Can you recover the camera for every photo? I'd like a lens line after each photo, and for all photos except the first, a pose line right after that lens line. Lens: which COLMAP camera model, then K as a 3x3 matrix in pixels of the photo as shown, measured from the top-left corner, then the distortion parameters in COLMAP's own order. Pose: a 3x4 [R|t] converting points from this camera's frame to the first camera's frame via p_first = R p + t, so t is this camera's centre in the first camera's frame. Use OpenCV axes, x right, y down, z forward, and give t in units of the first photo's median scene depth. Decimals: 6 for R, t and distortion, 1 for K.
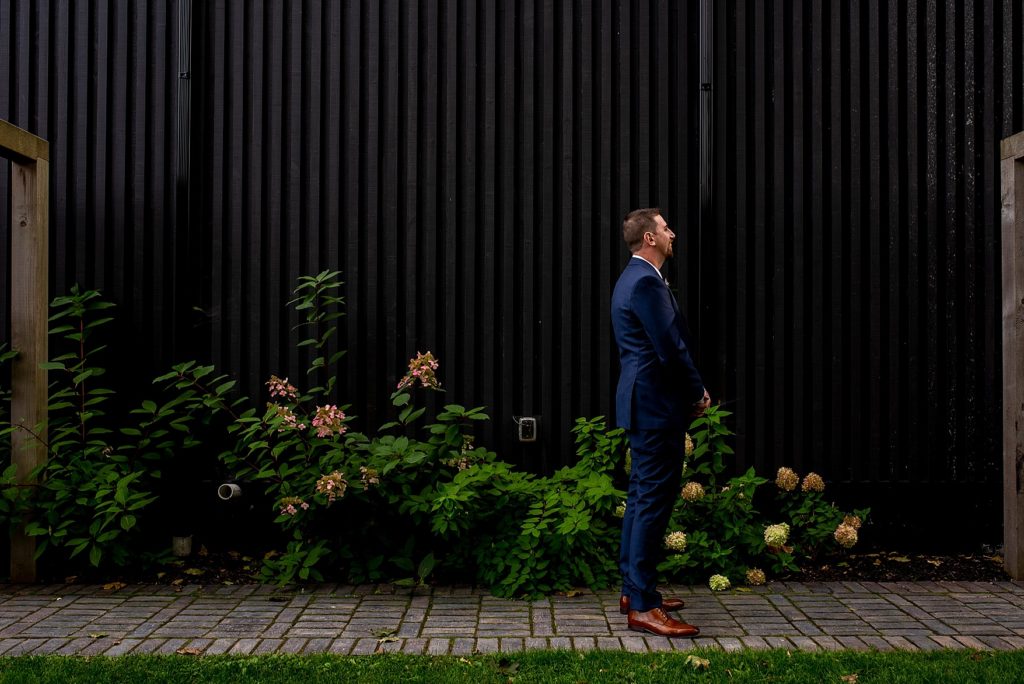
lens RADIAL K [[995.7, 0, 512.0], [0, 995.7, 342.0], [0, 0, 1]] dist [-0.065125, 0.088926]
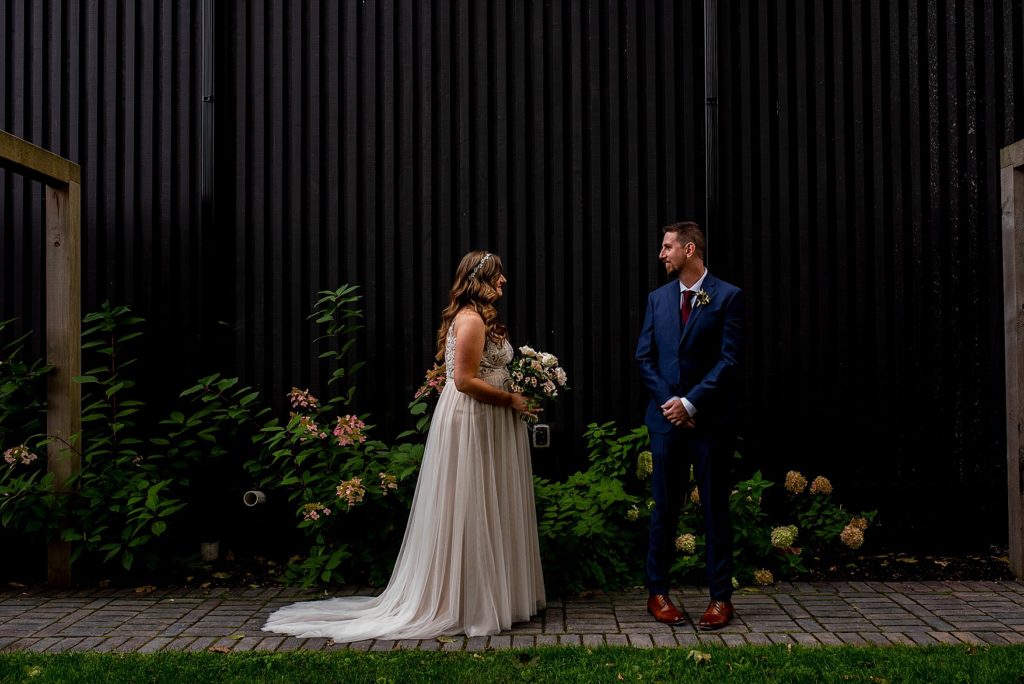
lens RADIAL K [[1005.8, 0, 512.0], [0, 1005.8, 342.0], [0, 0, 1]] dist [-0.065061, 0.086799]
pose [[0.999590, -0.011216, -0.026349, 0.014599], [0.011013, 0.999909, -0.007839, -0.002046], [0.026435, 0.007546, 0.999622, -0.045342]]
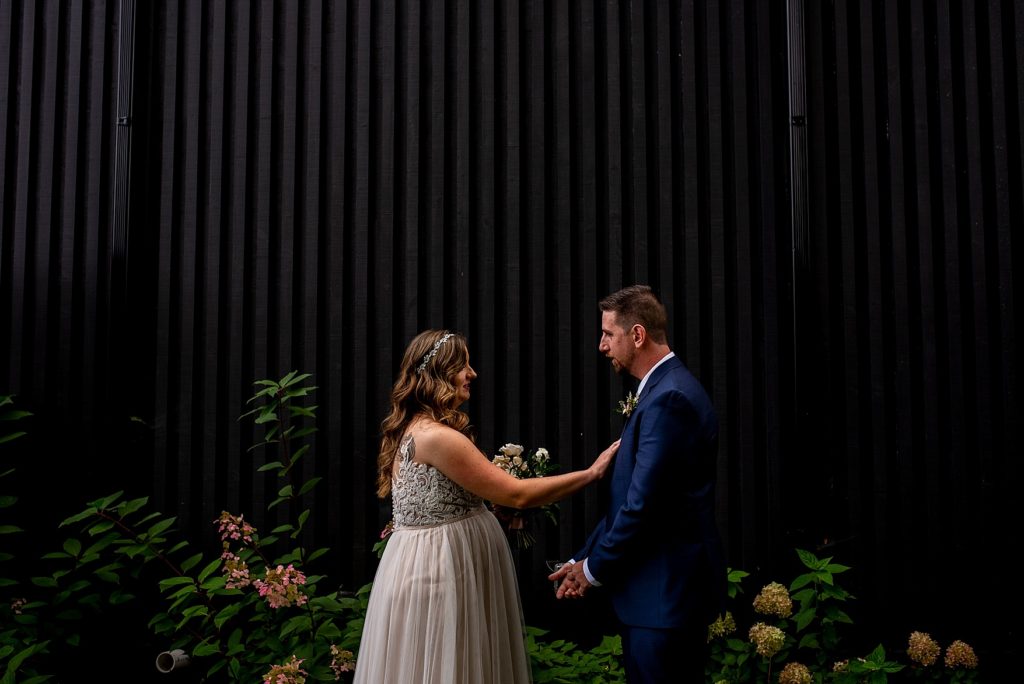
lens RADIAL K [[995.7, 0, 512.0], [0, 995.7, 342.0], [0, 0, 1]] dist [-0.065125, 0.088926]
pose [[0.998069, -0.010368, -0.061249, 0.024436], [0.006447, 0.997937, -0.063874, -0.045639], [0.061785, 0.063356, 0.996077, 0.264110]]
